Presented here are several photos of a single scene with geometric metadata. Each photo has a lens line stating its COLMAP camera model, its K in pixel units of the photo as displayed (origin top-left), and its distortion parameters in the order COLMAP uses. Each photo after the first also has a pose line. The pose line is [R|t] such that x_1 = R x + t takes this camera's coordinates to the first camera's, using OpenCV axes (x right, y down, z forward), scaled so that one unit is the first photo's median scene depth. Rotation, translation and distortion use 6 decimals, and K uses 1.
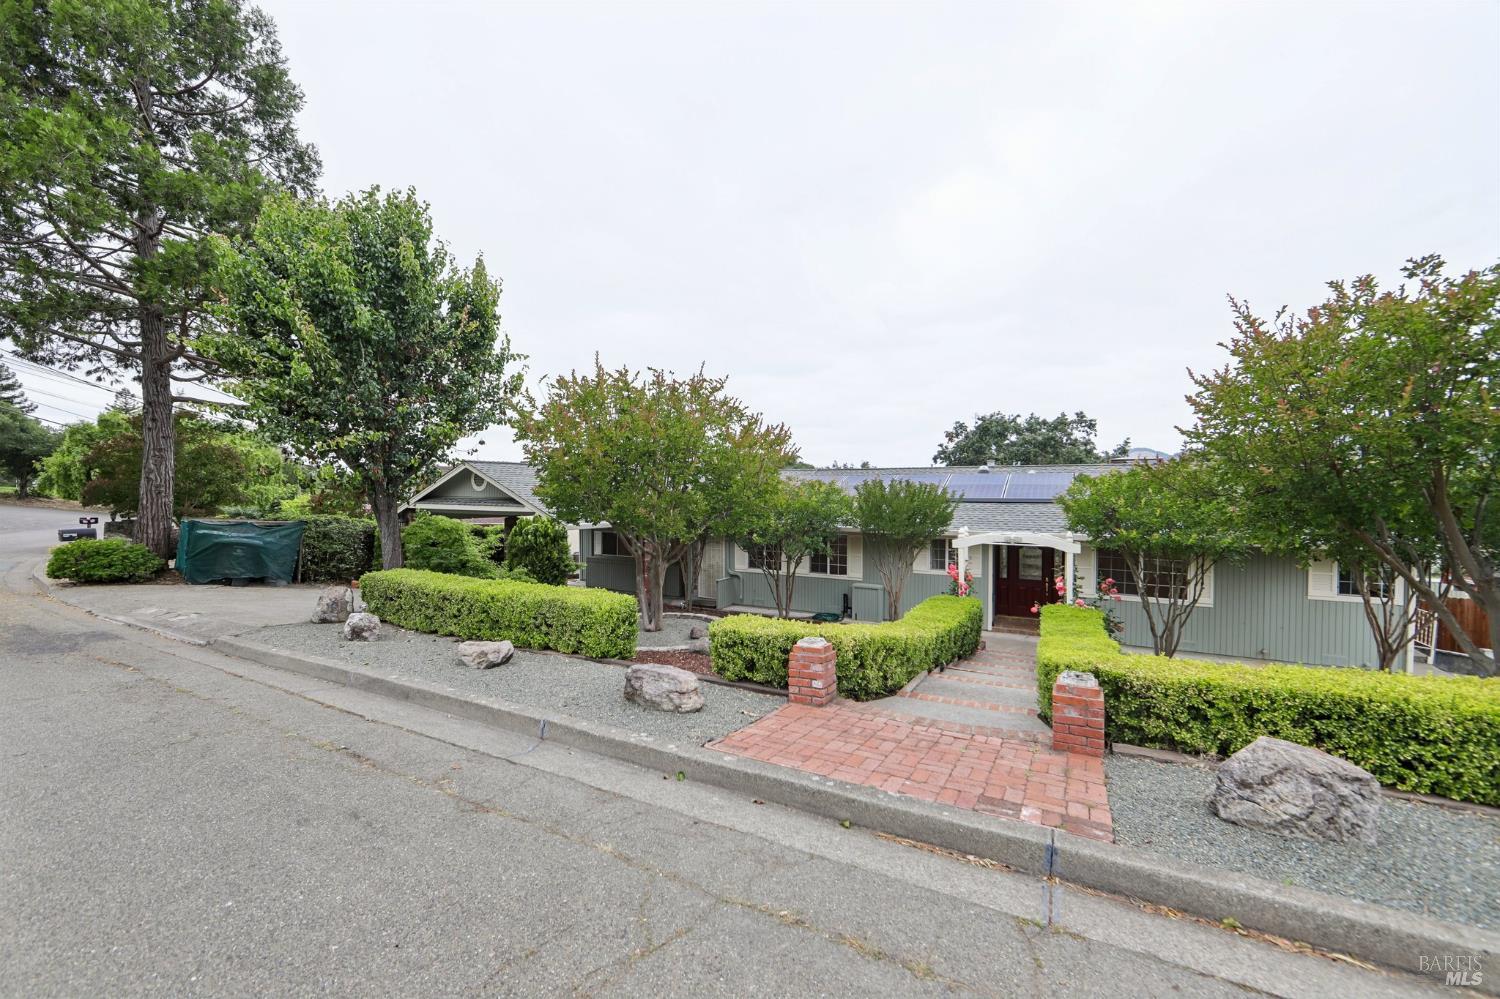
lens RADIAL K [[596.5, 0, 772.7], [0, 596.5, 504.4], [0, 0, 1]] dist [-0.016537, 0.001840]
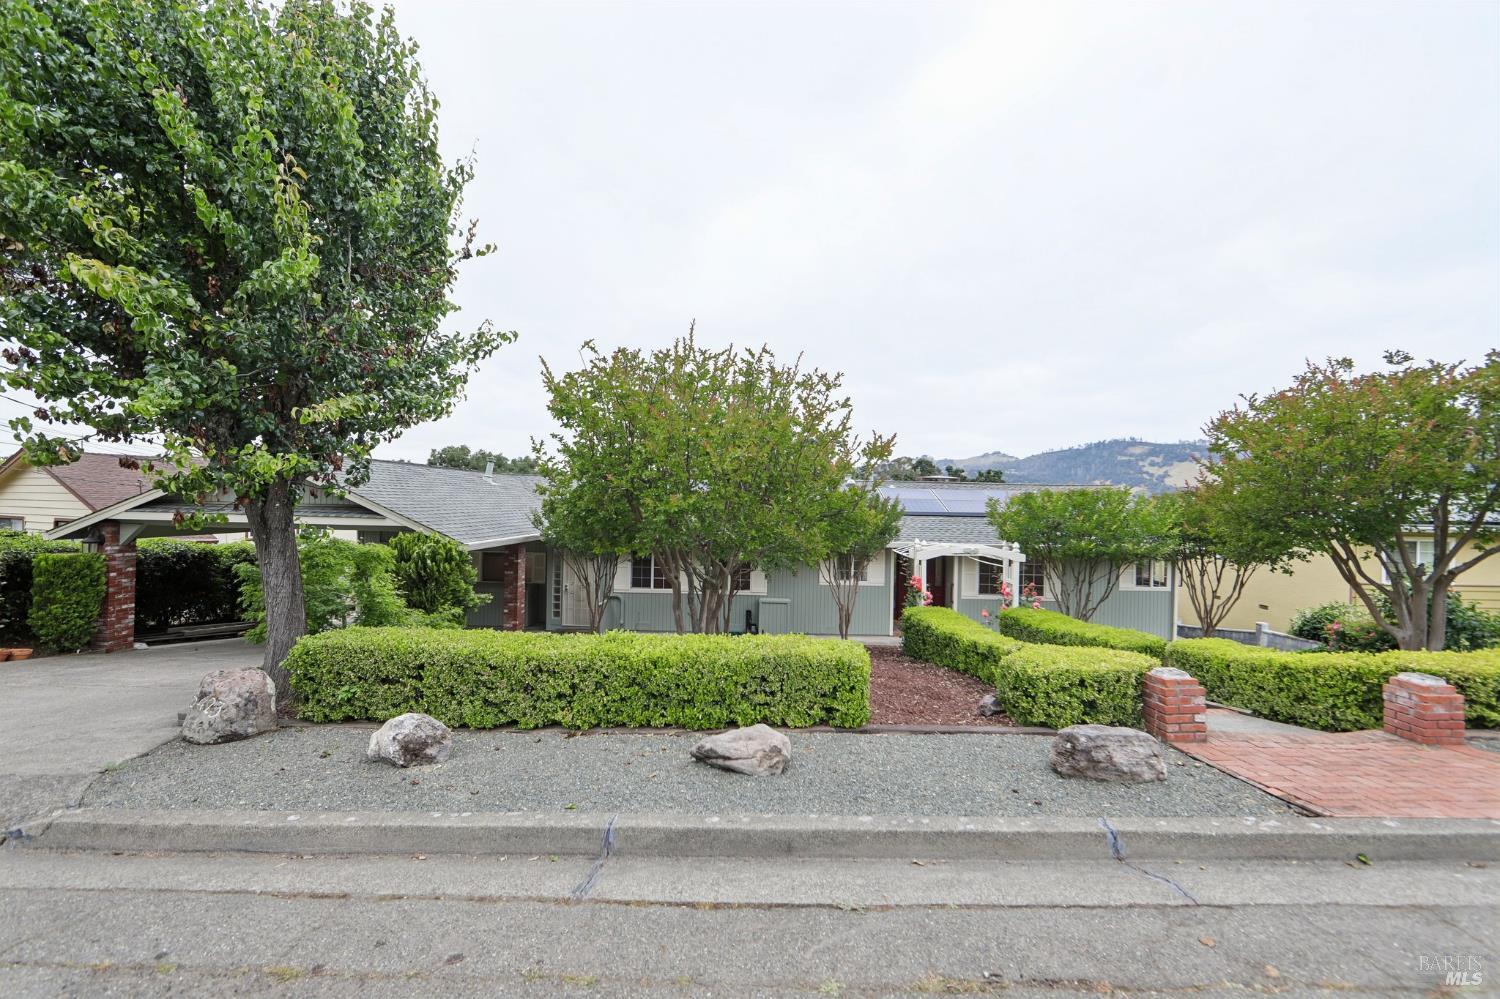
lens RADIAL K [[596.5, 0, 748.5], [0, 596.5, 502.2], [0, 0, 1]] dist [-0.016537, 0.001840]
pose [[0.886637, 0.012342, 0.462302, -0.658245], [-0.005547, 0.999856, -0.016053, -0.011592], [-0.462433, 0.011669, 0.886577, 0.338606]]
